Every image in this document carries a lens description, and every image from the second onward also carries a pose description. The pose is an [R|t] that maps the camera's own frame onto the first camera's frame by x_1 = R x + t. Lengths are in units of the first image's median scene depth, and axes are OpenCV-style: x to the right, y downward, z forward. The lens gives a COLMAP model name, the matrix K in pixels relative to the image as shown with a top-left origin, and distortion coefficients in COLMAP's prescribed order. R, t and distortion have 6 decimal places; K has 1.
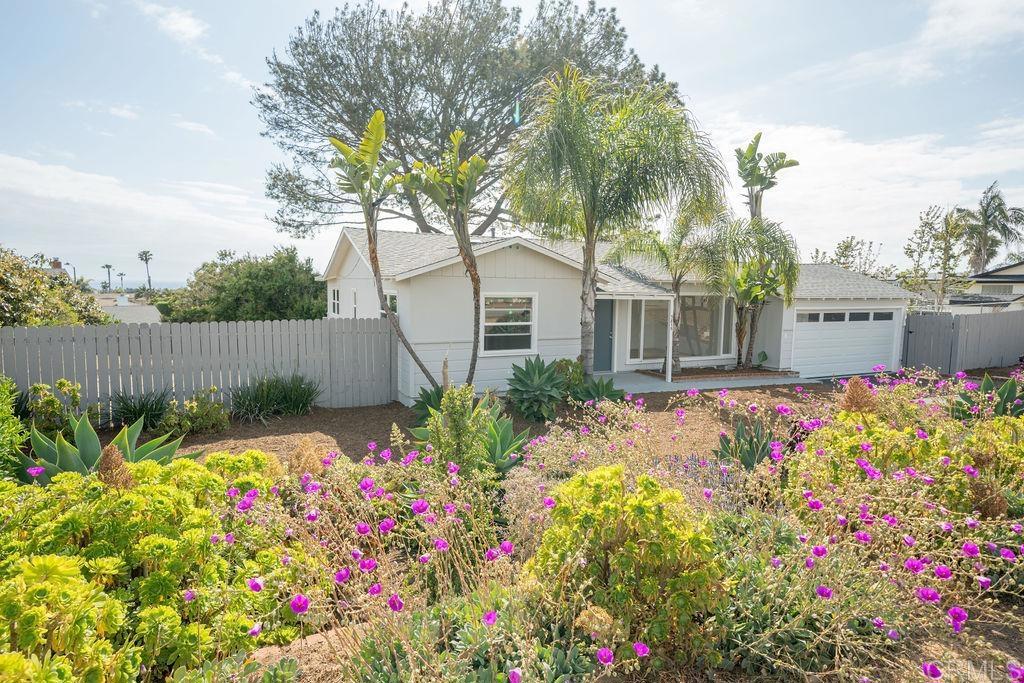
lens RADIAL K [[565.1, 0, 505.7], [0, 565.1, 339.8], [0, 0, 1]] dist [0.031588, 0.001014]
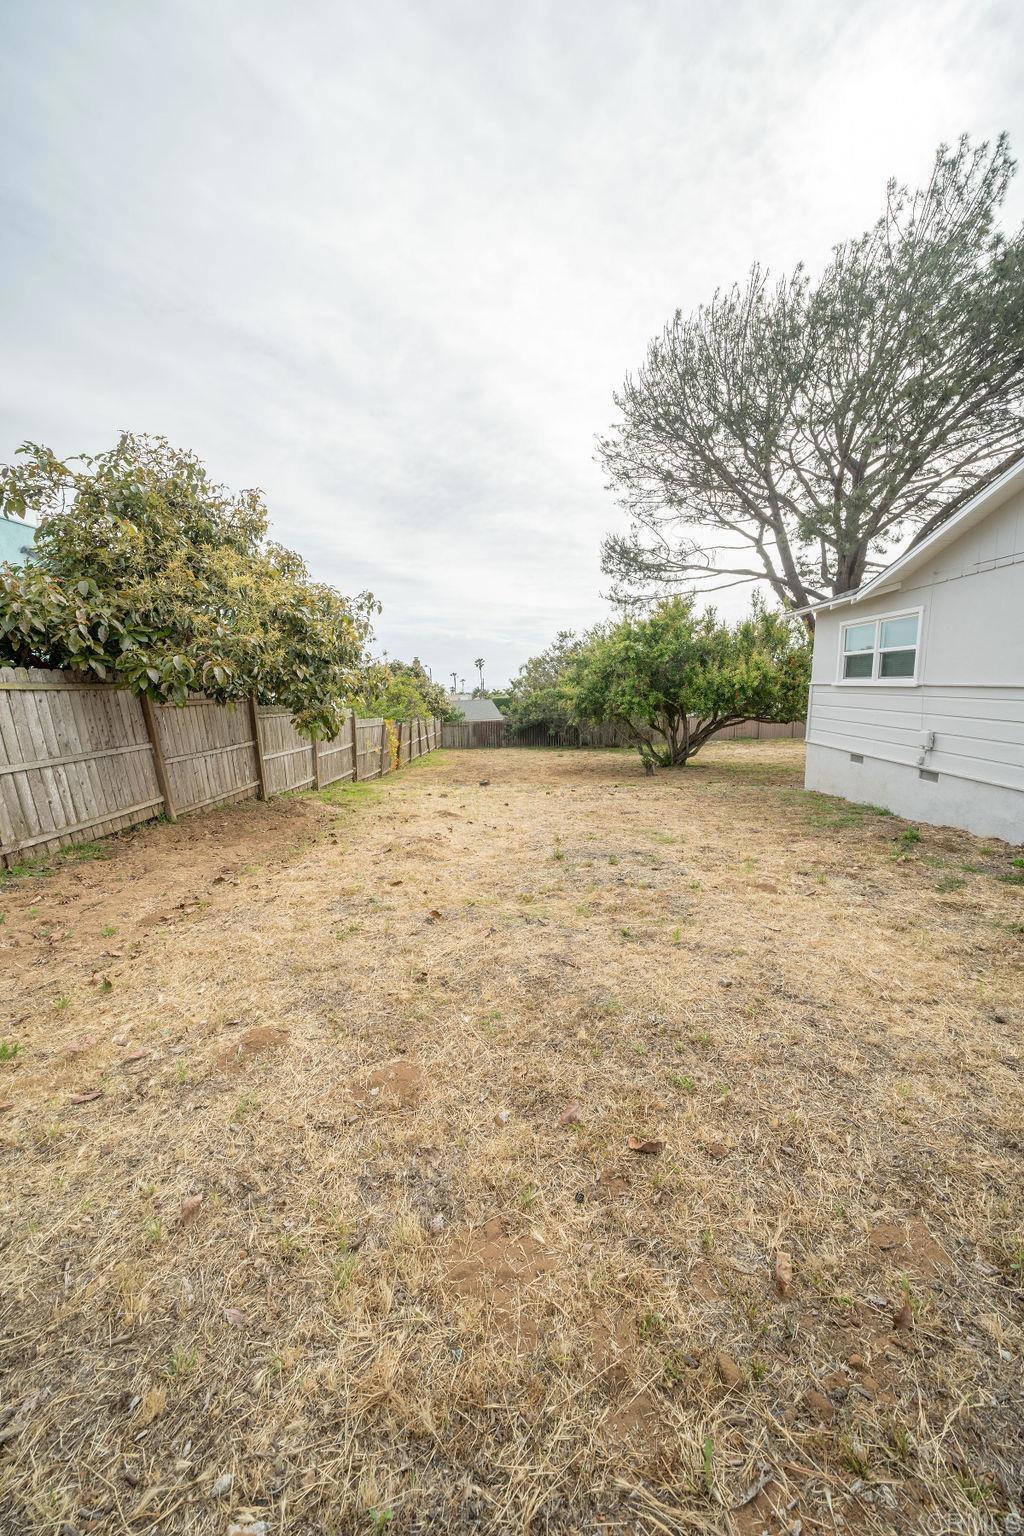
lens RADIAL K [[531.0, 0, 513.6], [0, 531.0, 770.4], [0, 0, 1]] dist [-0.026630, 0.002627]
pose [[0.879898, 0.042111, -0.473294, -0.430002], [-0.010124, 0.997501, 0.069929, -0.002655], [0.475055, -0.056739, 0.878125, 0.622095]]
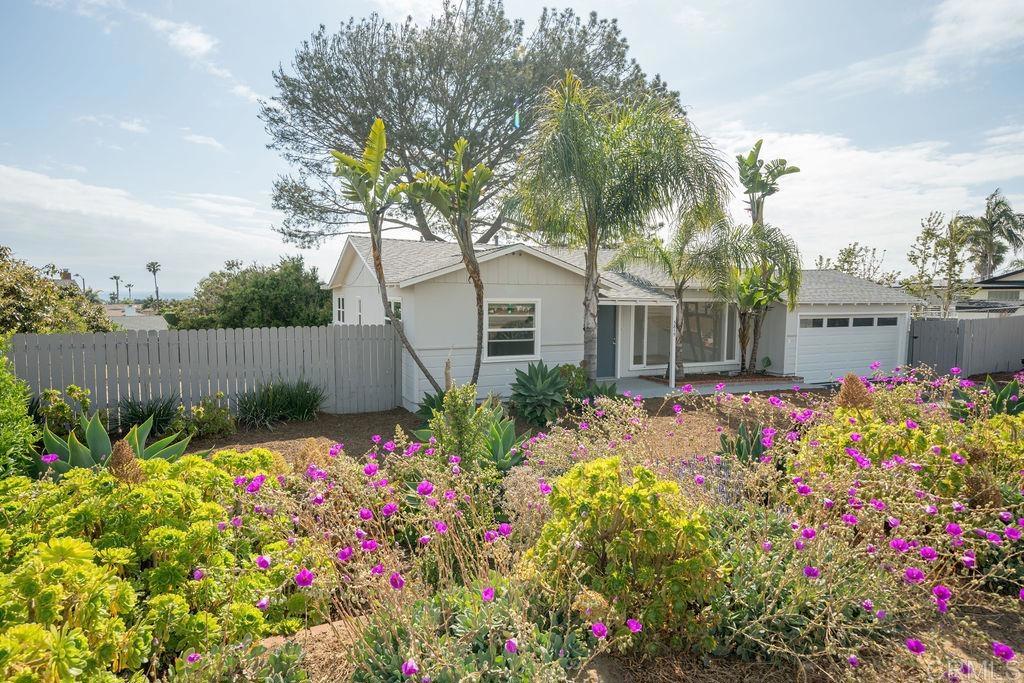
lens RADIAL K [[565.1, 0, 505.7], [0, 565.1, 339.8], [0, 0, 1]] dist [0.031588, 0.001014]
pose [[0.999949, -0.005235, -0.008689, 0.002347], [0.005089, 0.999847, -0.016715, 0.005196], [0.008775, 0.016670, 0.999823, -0.005722]]
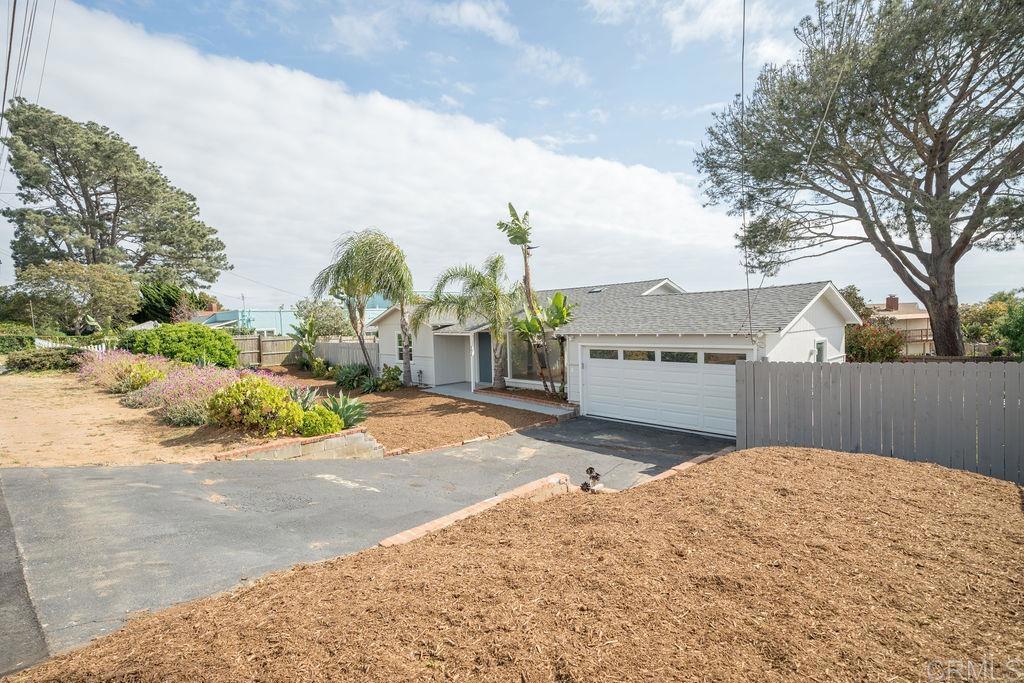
lens RADIAL K [[497.7, 0, 512.0], [0, 497.7, 341.5], [0, 0, 1]] dist [0.000263, 0.000025]
pose [[0.304718, 0.019643, -0.952240, 1.476472], [-0.061867, 0.998084, 0.000791, -0.058735], [0.950431, 0.058672, 0.305350, 0.676112]]
